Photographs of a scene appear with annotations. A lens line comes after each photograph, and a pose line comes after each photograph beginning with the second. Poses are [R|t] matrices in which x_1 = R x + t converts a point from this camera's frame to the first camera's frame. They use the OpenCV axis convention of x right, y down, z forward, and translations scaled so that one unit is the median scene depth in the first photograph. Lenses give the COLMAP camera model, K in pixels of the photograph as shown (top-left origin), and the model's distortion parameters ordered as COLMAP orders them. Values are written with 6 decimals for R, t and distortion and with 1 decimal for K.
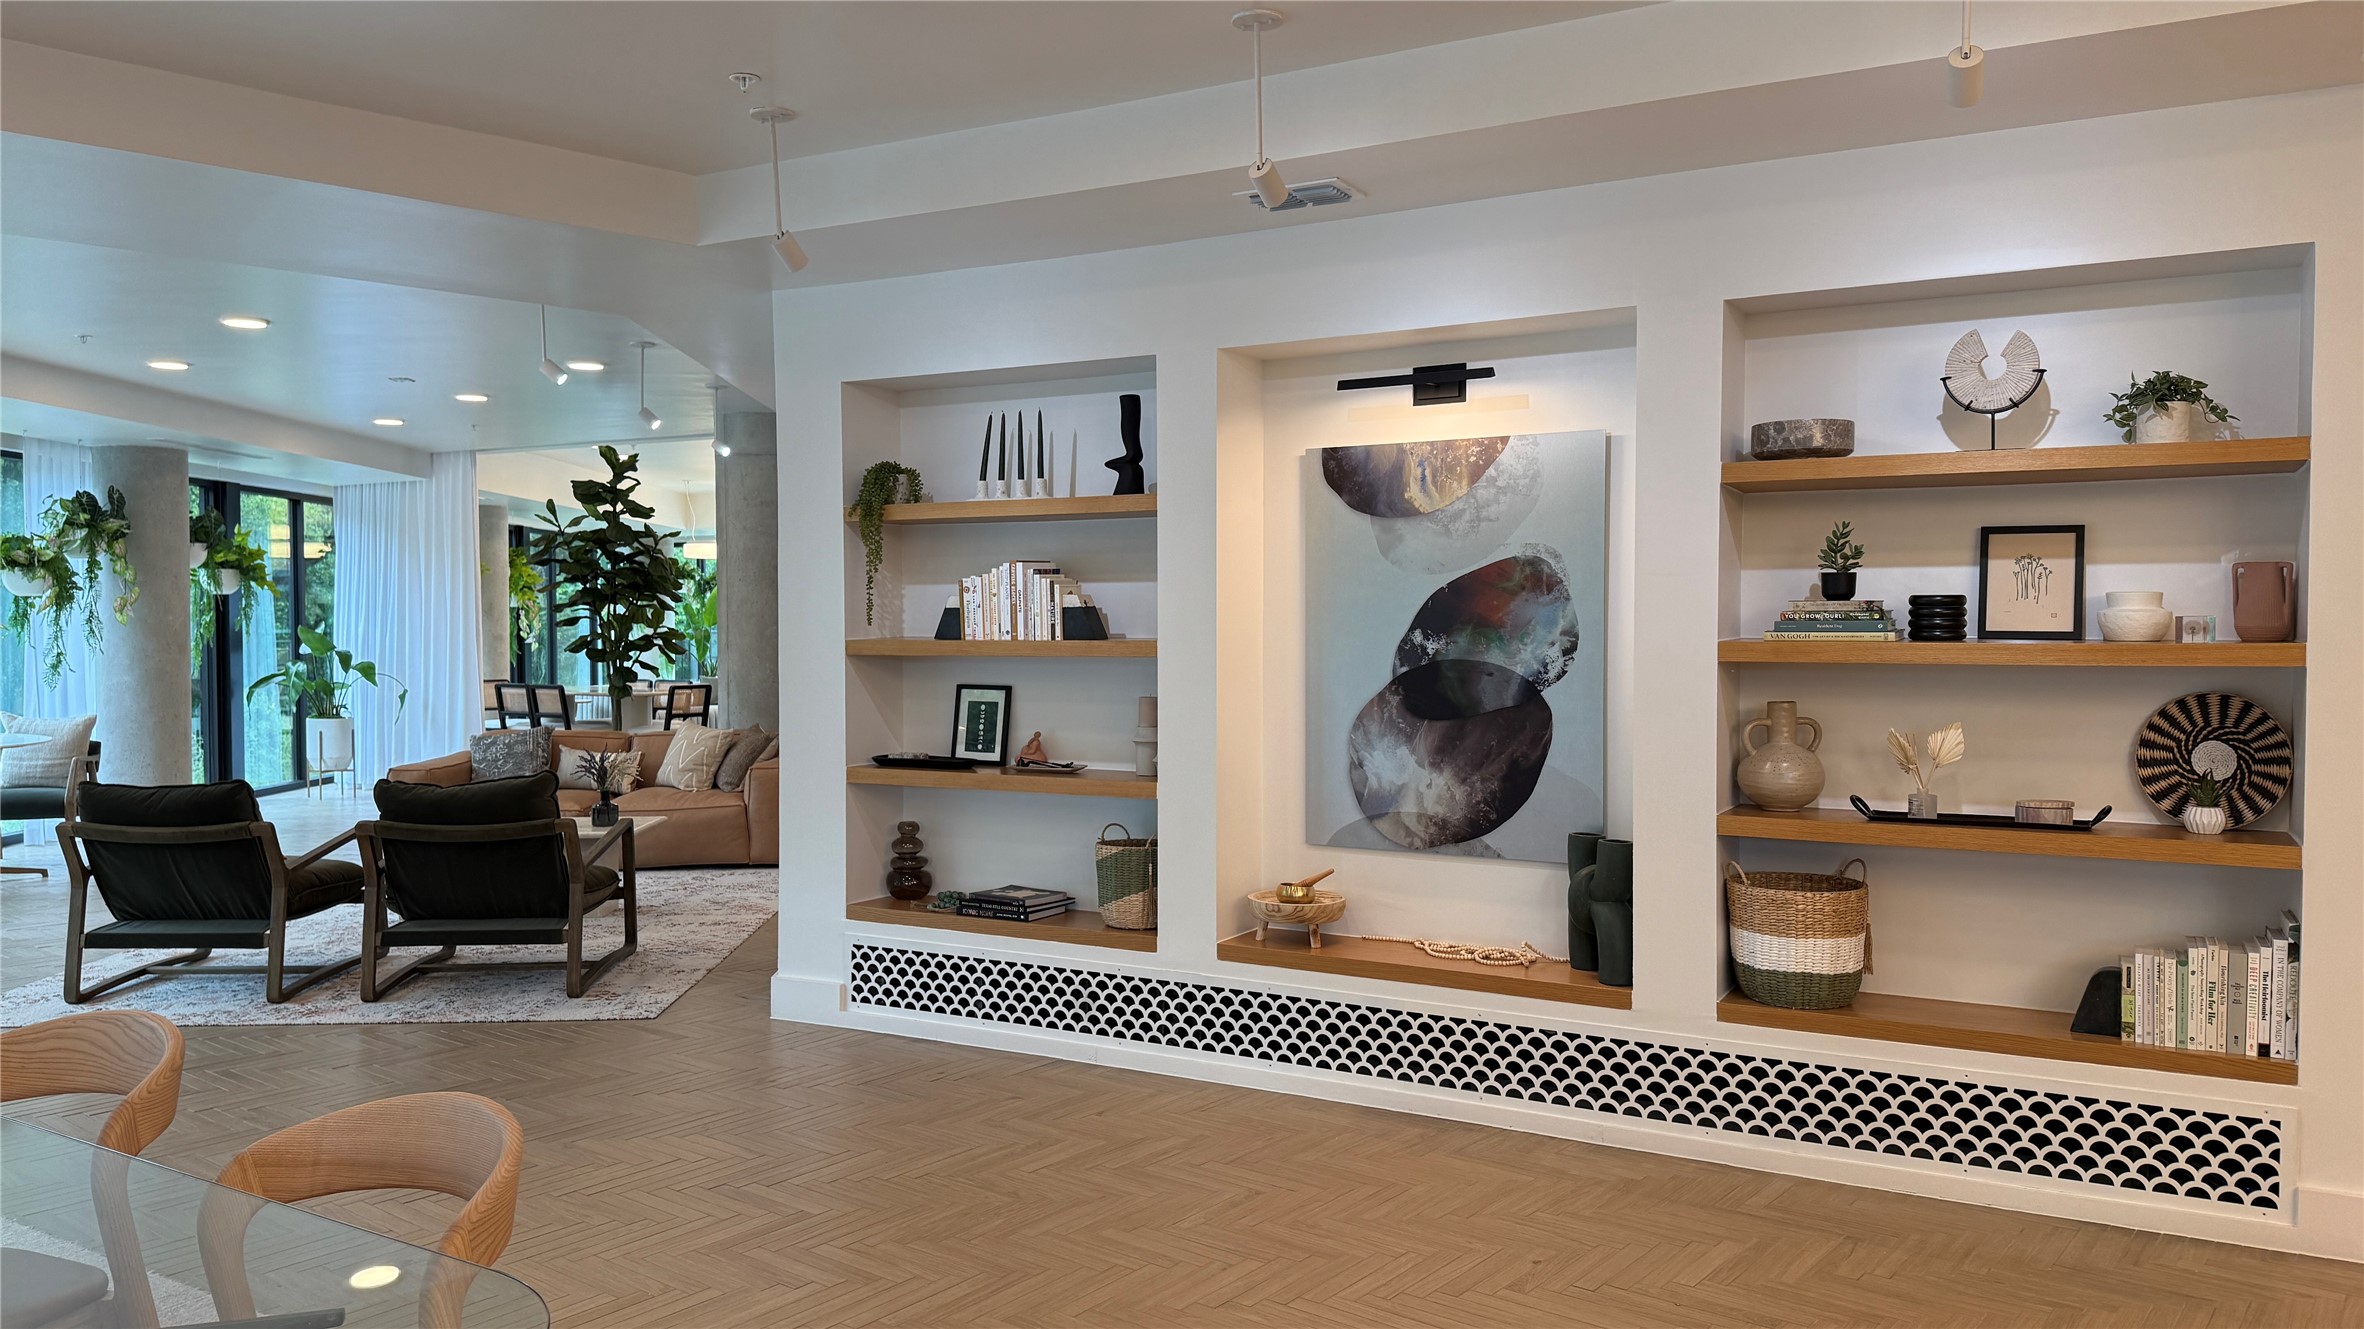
lens RADIAL K [[1649.1, 0, 1182.0], [0, 1649.1, 664.5], [0, 0, 1]] dist [0.103981, -0.151506]
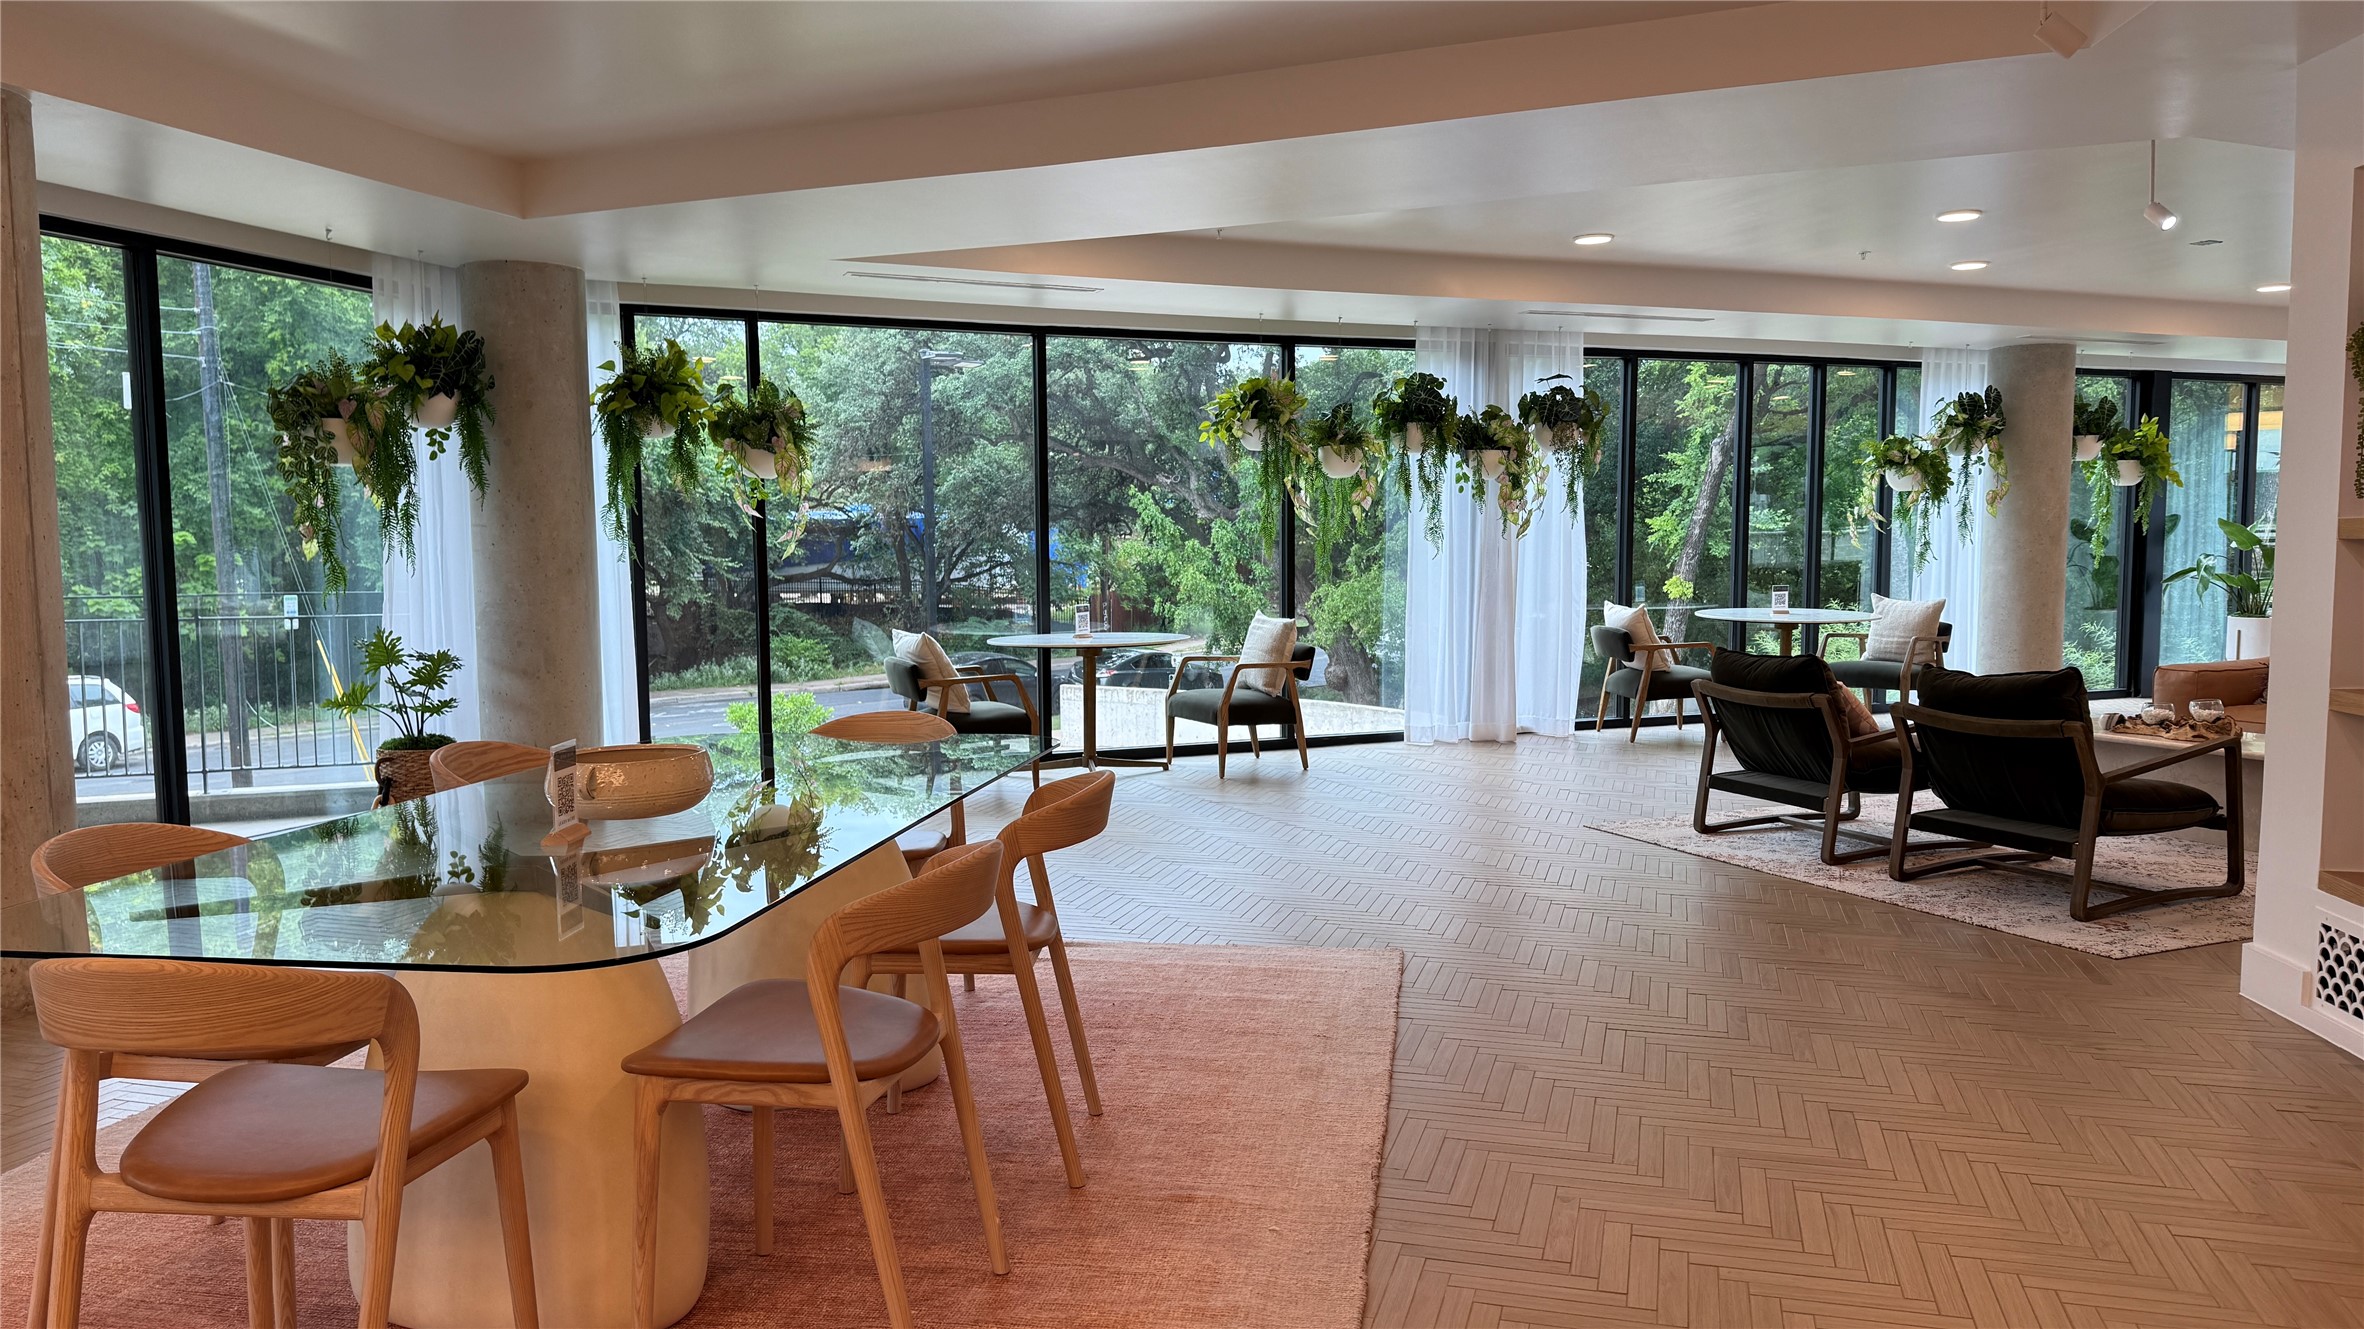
lens RADIAL K [[1649.1, 0, 1182.0], [0, 1649.1, 664.5], [0, 0, 1]] dist [0.103981, -0.151506]
pose [[0.370274, 0.072778, -0.926067, 0.173551], [-0.017729, 0.997298, 0.071287, 0.003269], [0.928753, -0.009977, 0.370564, 0.133013]]
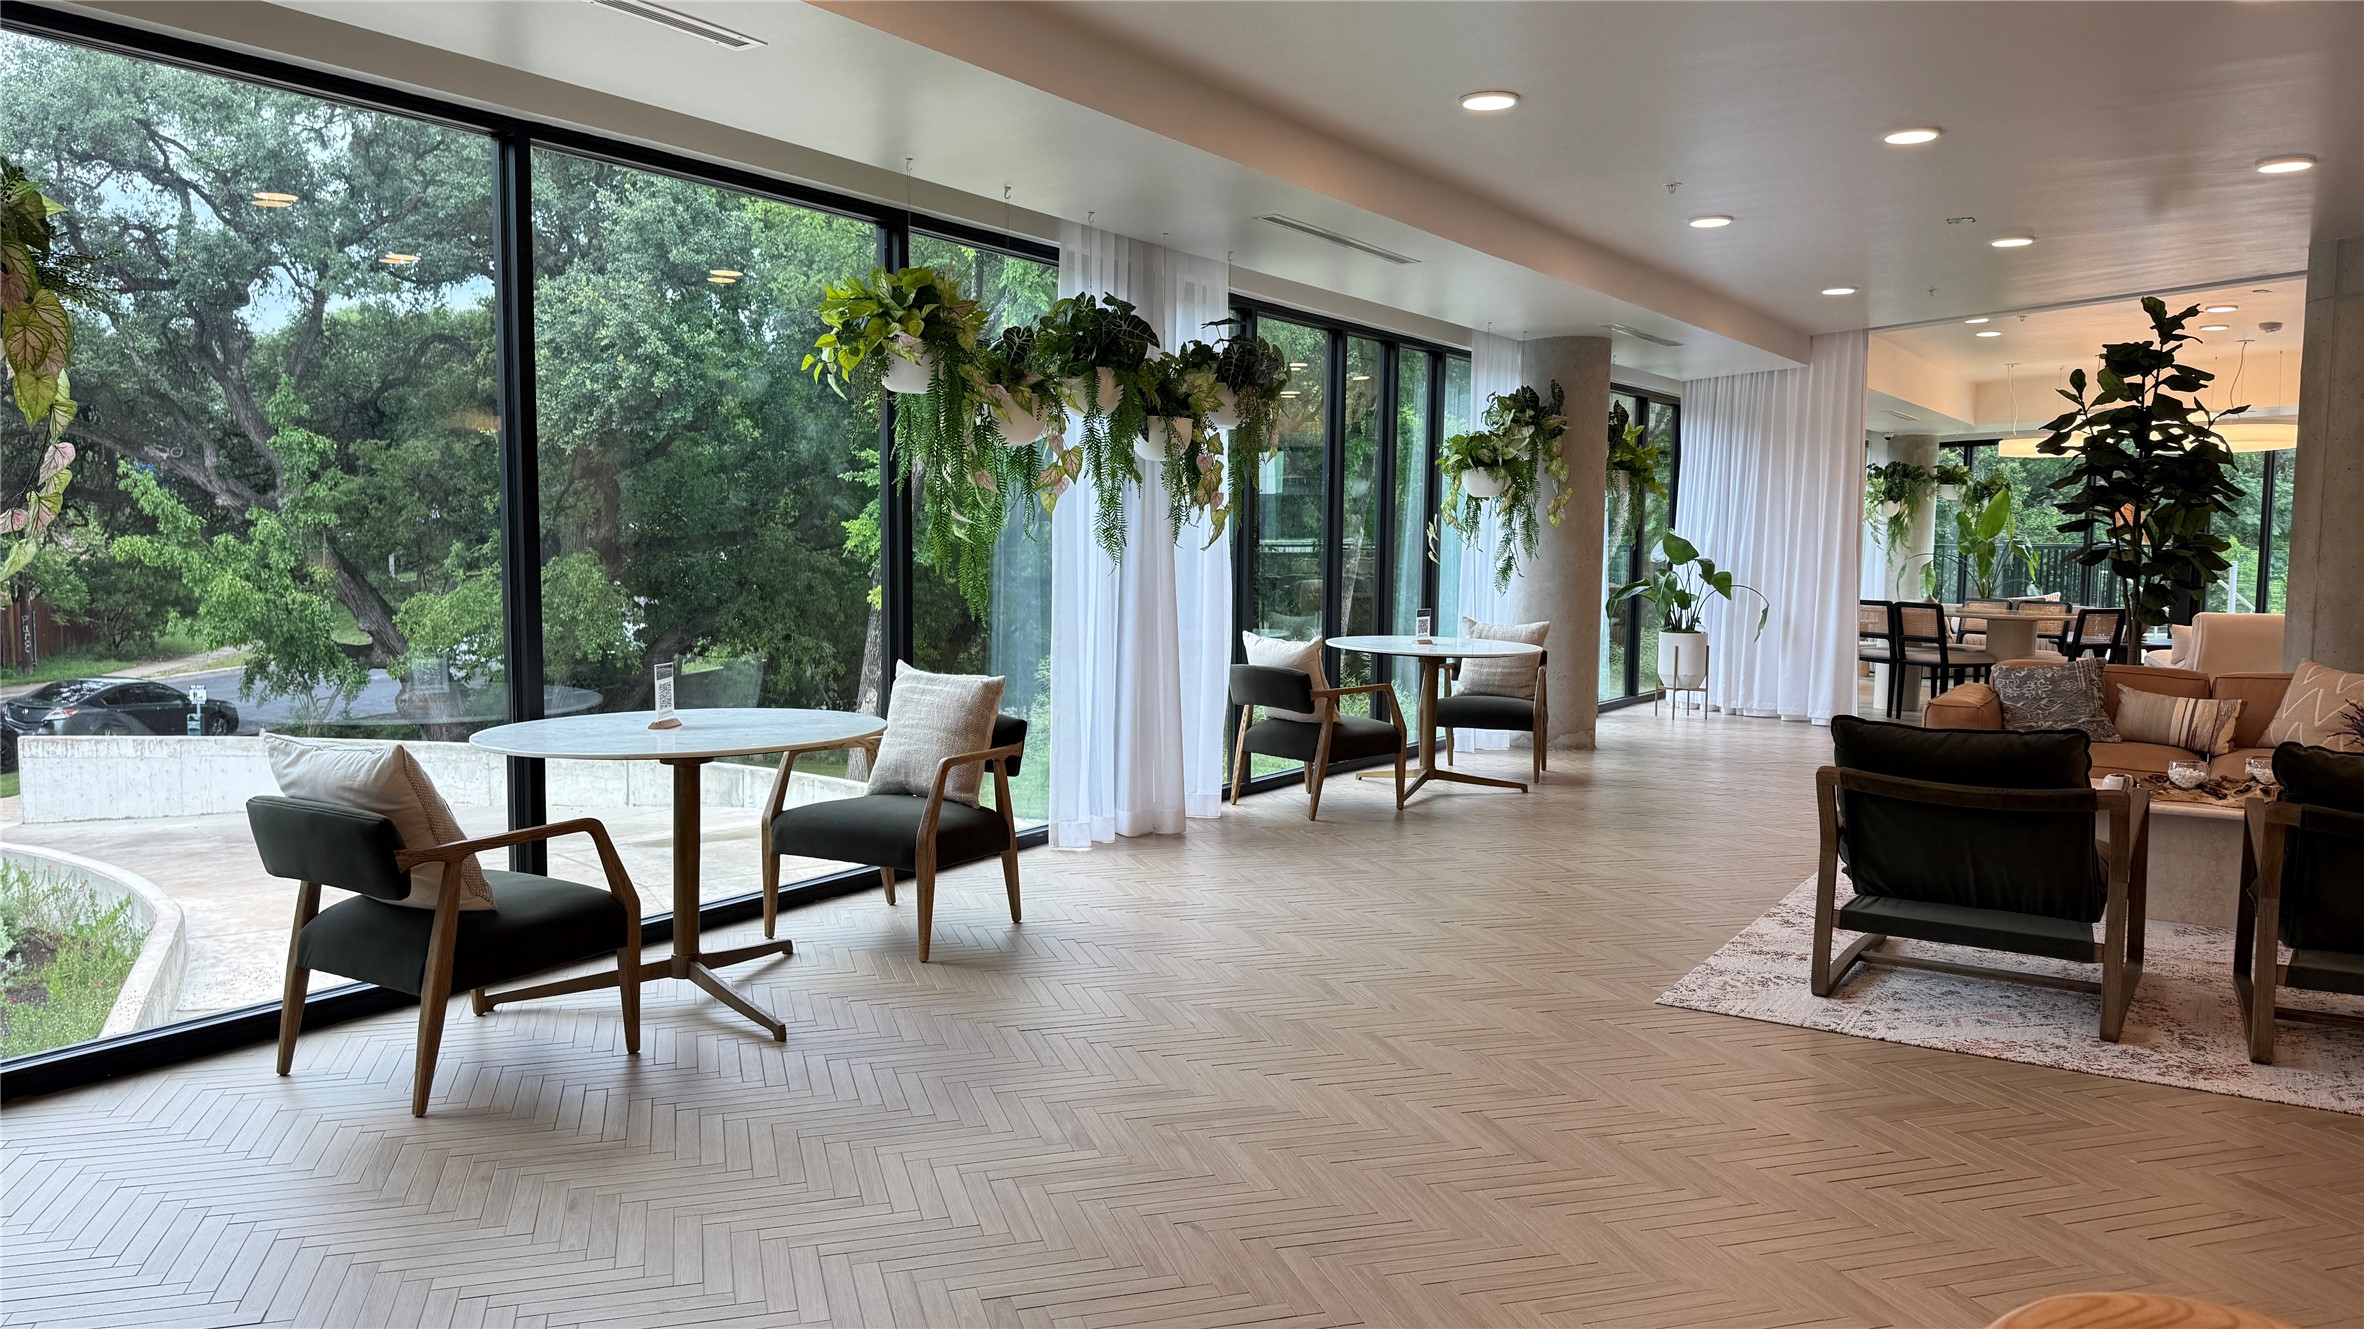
lens RADIAL K [[1649.1, 0, 1182.0], [0, 1649.1, 664.5], [0, 0, 1]] dist [0.103981, -0.151506]
pose [[0.823791, 0.052605, -0.564448, -0.283411], [-0.024567, 0.998063, 0.057162, 0.005130], [0.566362, -0.033223, 0.823487, 0.110543]]
